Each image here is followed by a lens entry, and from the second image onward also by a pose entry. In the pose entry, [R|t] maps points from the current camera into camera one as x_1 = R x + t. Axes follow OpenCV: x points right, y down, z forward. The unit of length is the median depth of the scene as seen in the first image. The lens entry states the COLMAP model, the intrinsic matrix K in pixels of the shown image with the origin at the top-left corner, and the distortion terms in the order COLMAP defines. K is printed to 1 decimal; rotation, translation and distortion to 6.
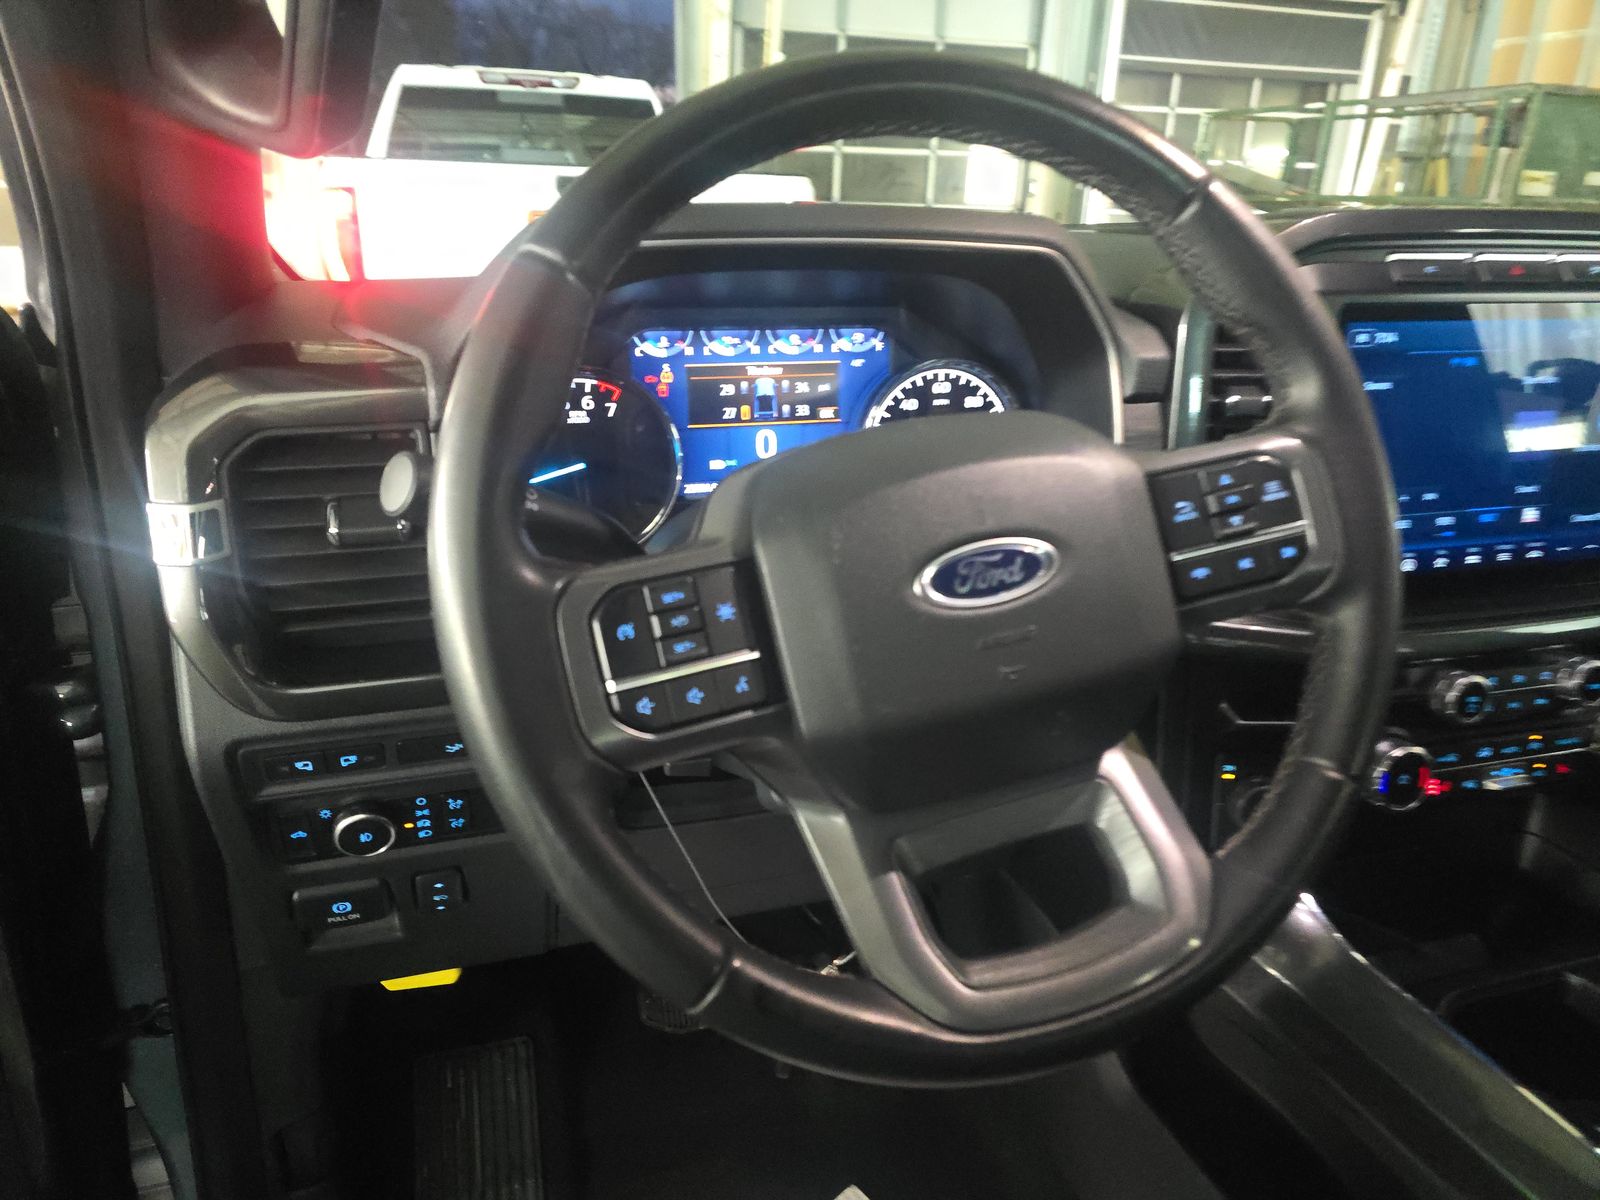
lens RADIAL K [[1069.4, 0, 799.2], [0, 1069.4, 611.3], [0, 0, 1]] dist [0.055136, -0.041257]
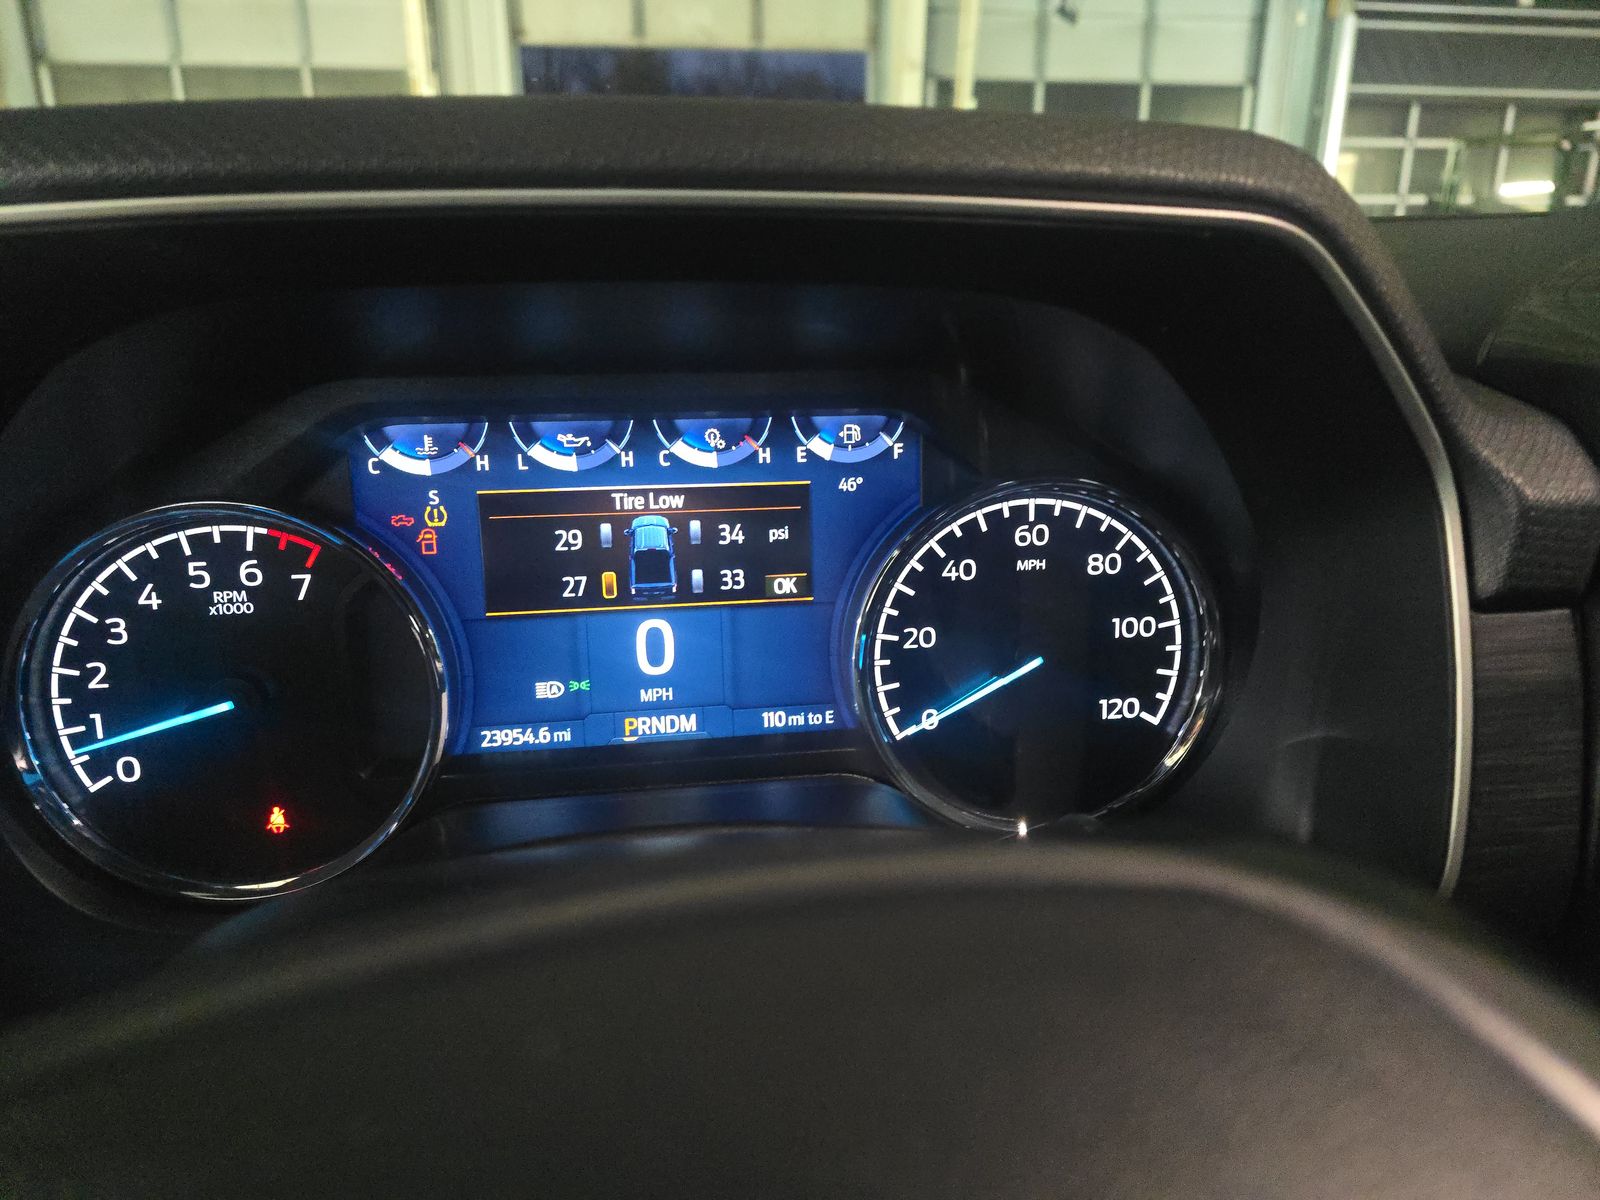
lens RADIAL K [[1069.4, 0, 812.2], [0, 1069.4, 558.8], [0, 0, 1]] dist [0.055136, -0.041257]
pose [[0.985106, 0.022376, -0.170486, 0.122259], [-0.037600, 0.995534, -0.086597, -0.158662], [0.167787, 0.091718, 0.981547, 0.538178]]
